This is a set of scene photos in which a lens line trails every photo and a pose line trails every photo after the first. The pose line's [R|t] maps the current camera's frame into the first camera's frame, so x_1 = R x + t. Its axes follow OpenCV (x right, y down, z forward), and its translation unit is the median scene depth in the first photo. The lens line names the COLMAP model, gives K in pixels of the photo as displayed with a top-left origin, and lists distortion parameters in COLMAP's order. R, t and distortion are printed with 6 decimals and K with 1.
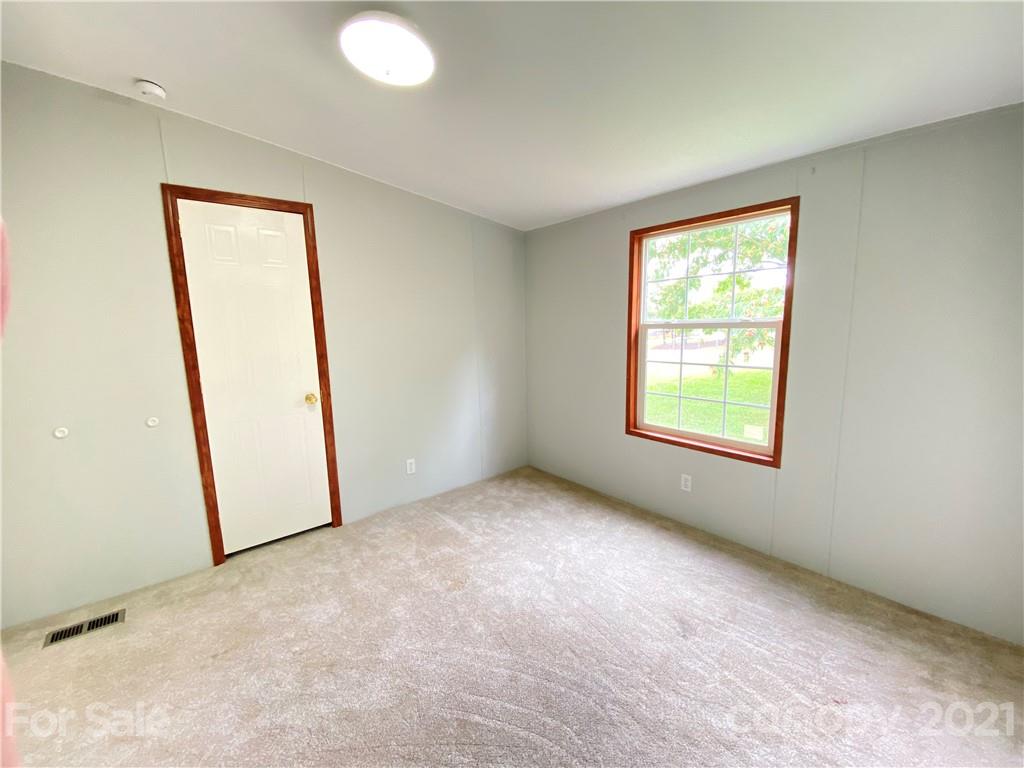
lens RADIAL K [[415.2, 0, 510.9], [0, 415.2, 384.8], [0, 0, 1]] dist [0.030098, -0.025578]
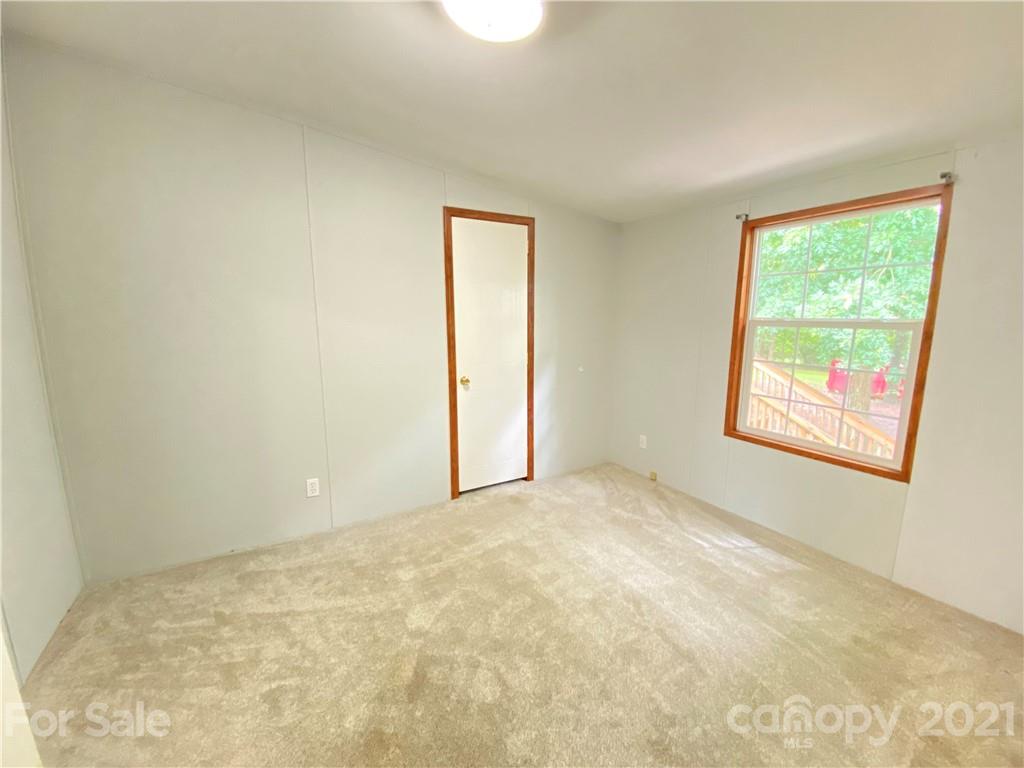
lens RADIAL K [[415.2, 0, 510.9], [0, 415.2, 384.8], [0, 0, 1]] dist [0.030098, -0.025578]
pose [[0.982390, 0.051655, -0.179561, -0.050572], [-0.048326, 0.998570, 0.022871, 0.006164], [0.180486, -0.013791, 0.983481, -0.038517]]
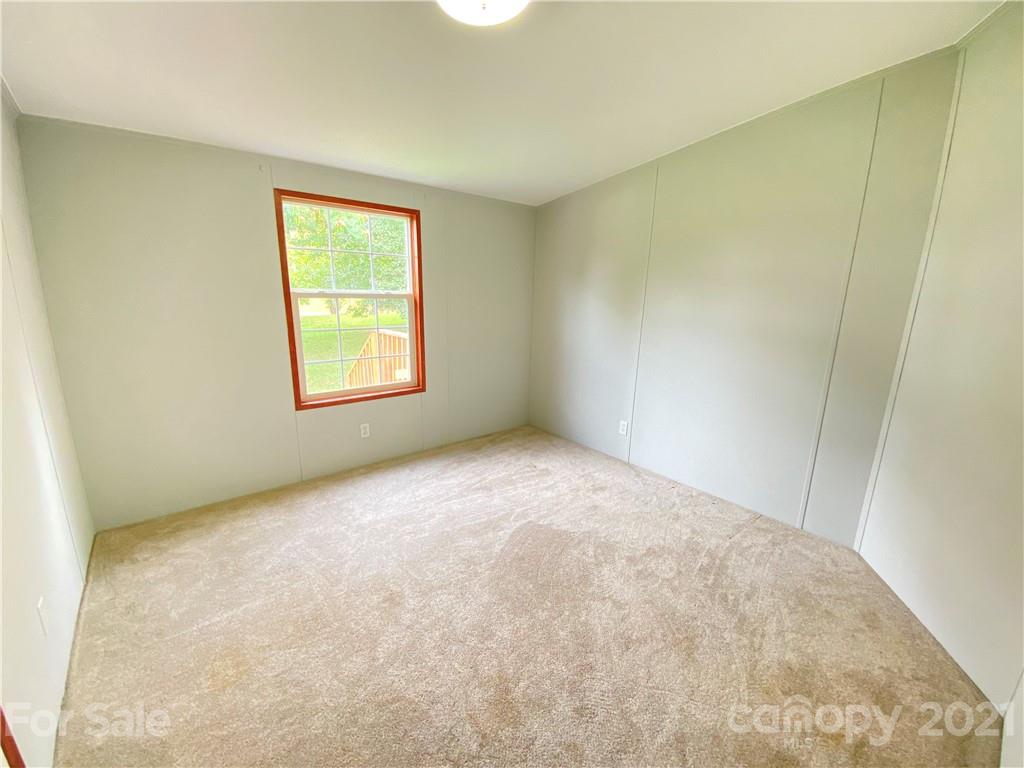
lens RADIAL K [[415.2, 0, 510.9], [0, 415.2, 384.8], [0, 0, 1]] dist [0.030098, -0.025578]
pose [[-0.007325, -0.198207, 0.980133, -0.821082], [0.130363, 0.971605, 0.197457, -0.079764], [-0.991439, 0.129219, 0.018722, 0.636794]]
